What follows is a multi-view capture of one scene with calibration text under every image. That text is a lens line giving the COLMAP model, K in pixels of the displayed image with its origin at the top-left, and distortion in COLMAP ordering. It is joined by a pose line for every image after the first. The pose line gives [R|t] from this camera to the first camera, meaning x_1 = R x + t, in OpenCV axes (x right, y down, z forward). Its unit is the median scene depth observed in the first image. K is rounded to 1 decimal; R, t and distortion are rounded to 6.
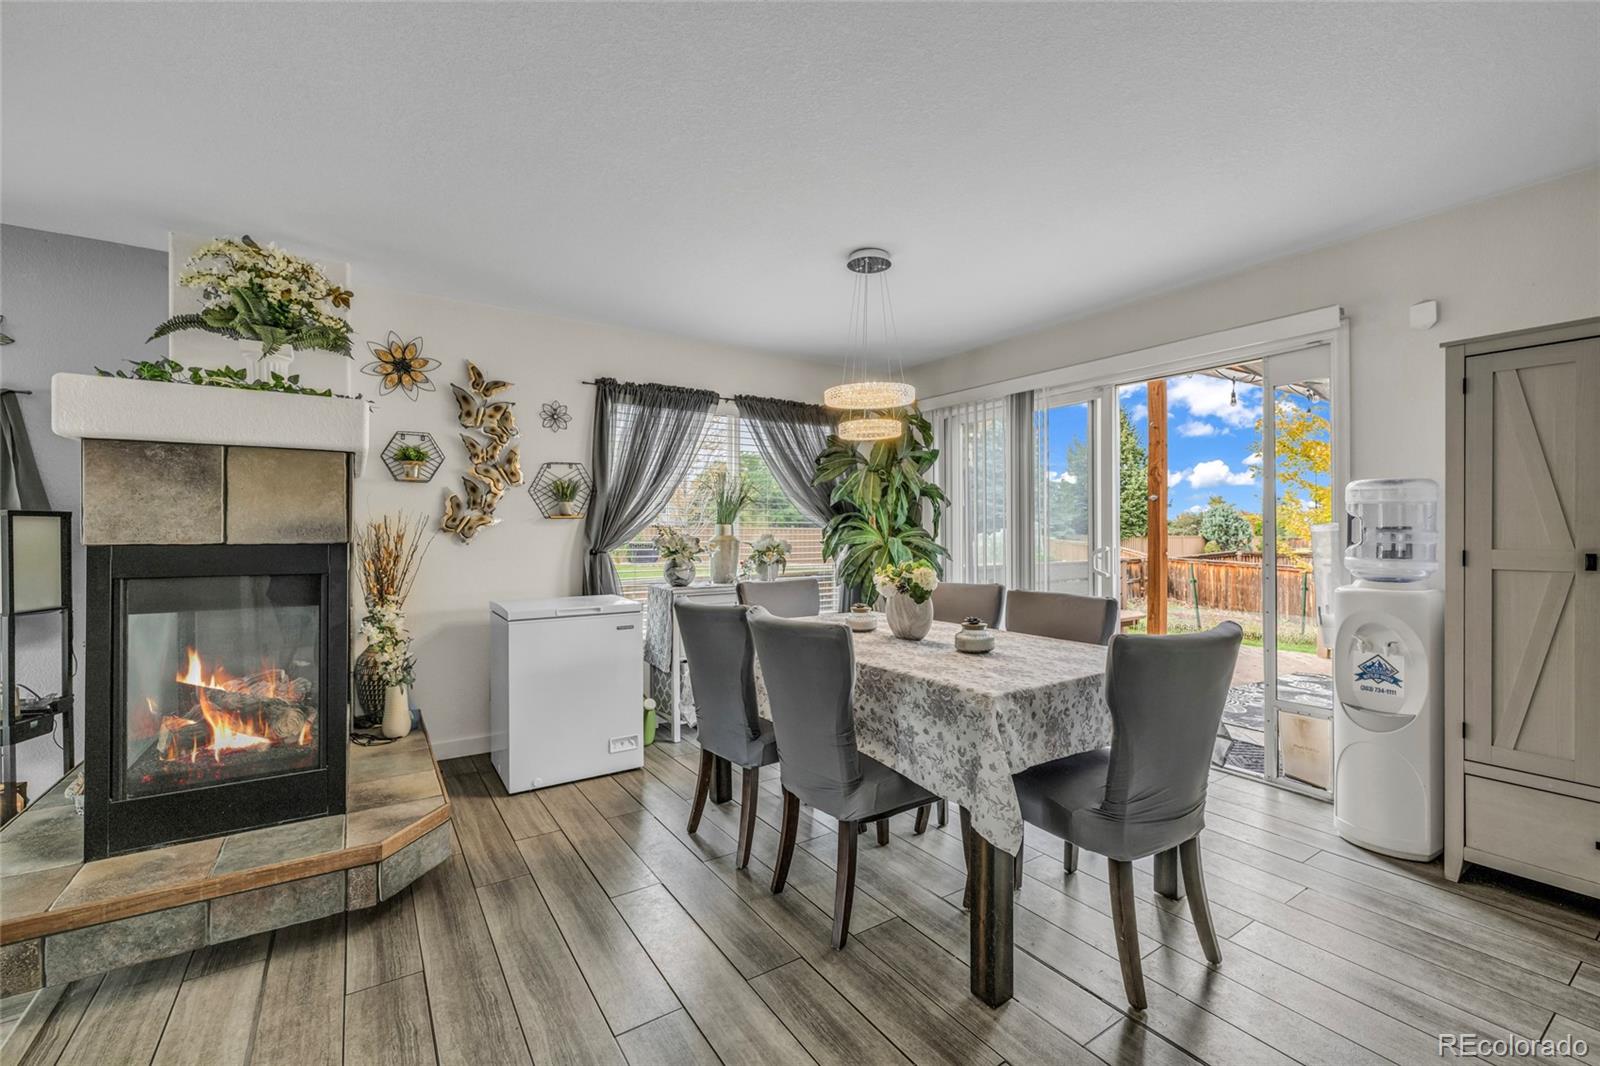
lens RADIAL K [[669.0, 0, 805.9], [0, 669.0, 517.9], [0, 0, 1]] dist [-0.004598, 0.002251]
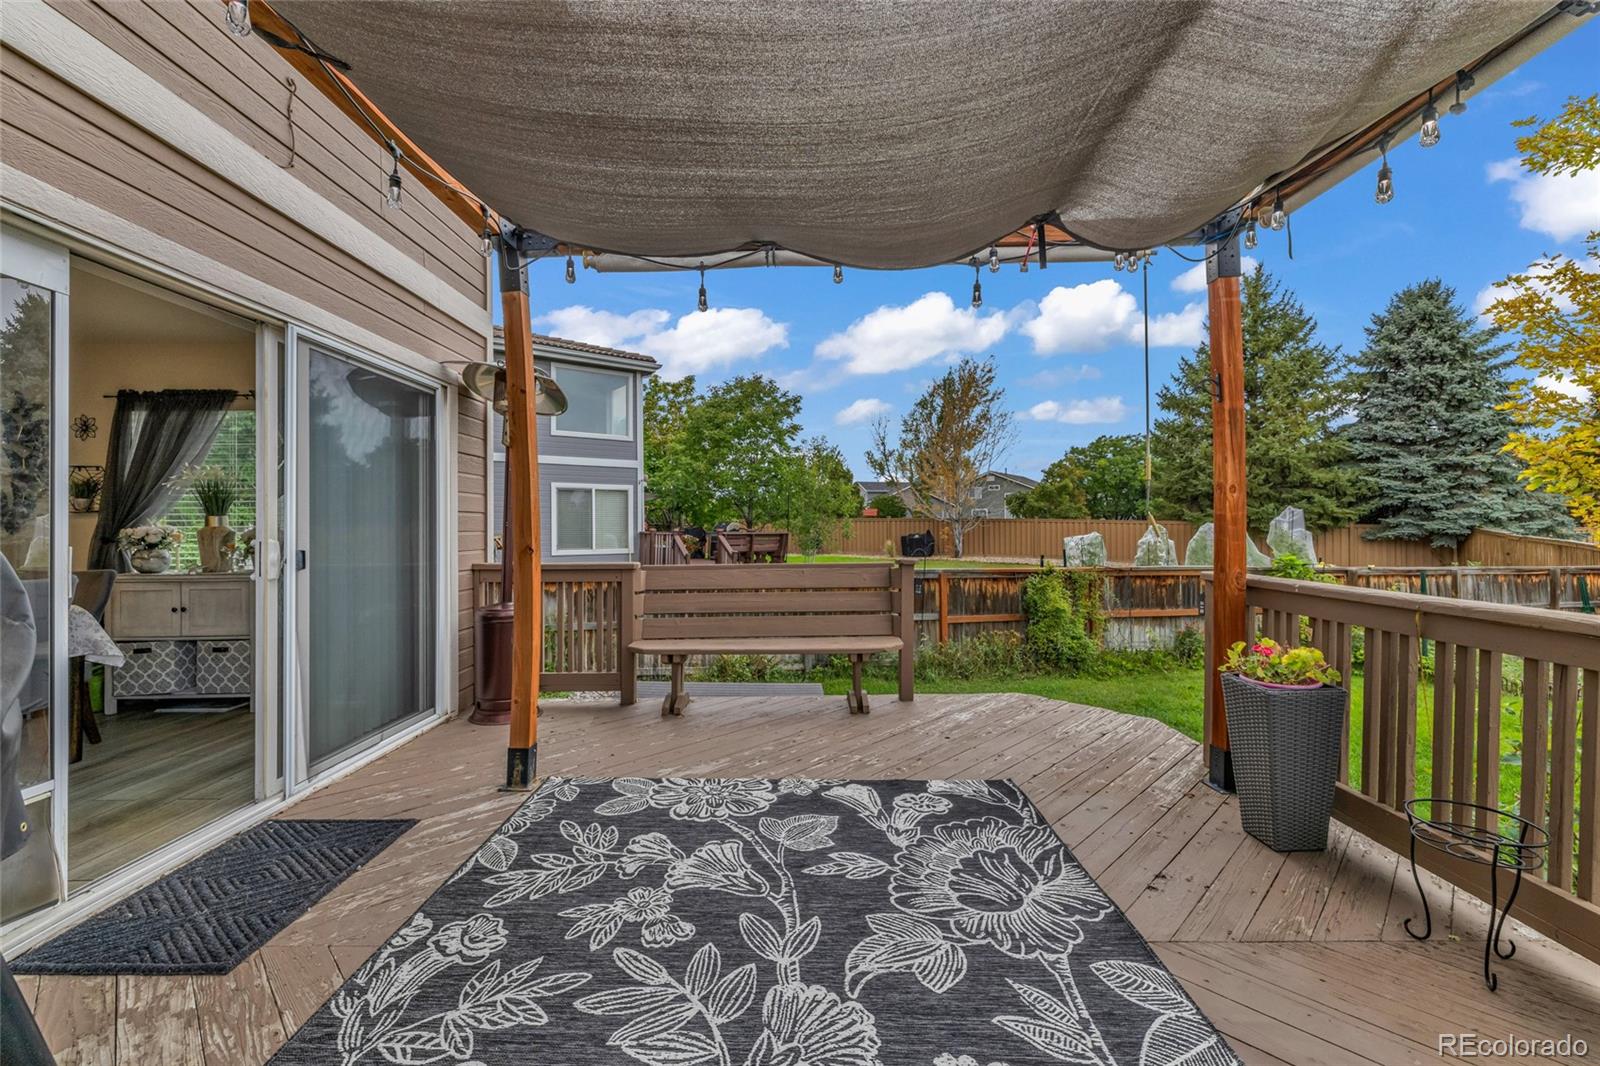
lens RADIAL K [[674.1, 0, 796.3], [0, 674.1, 525.3], [0, 0, 1]] dist [-0.001550, 0.000579]
pose [[0.834830, -0.005030, -0.550485, 0.209626], [0.015443, 0.999779, 0.014284, 0.004197], [0.550291, -0.020426, 0.834723, 0.105963]]
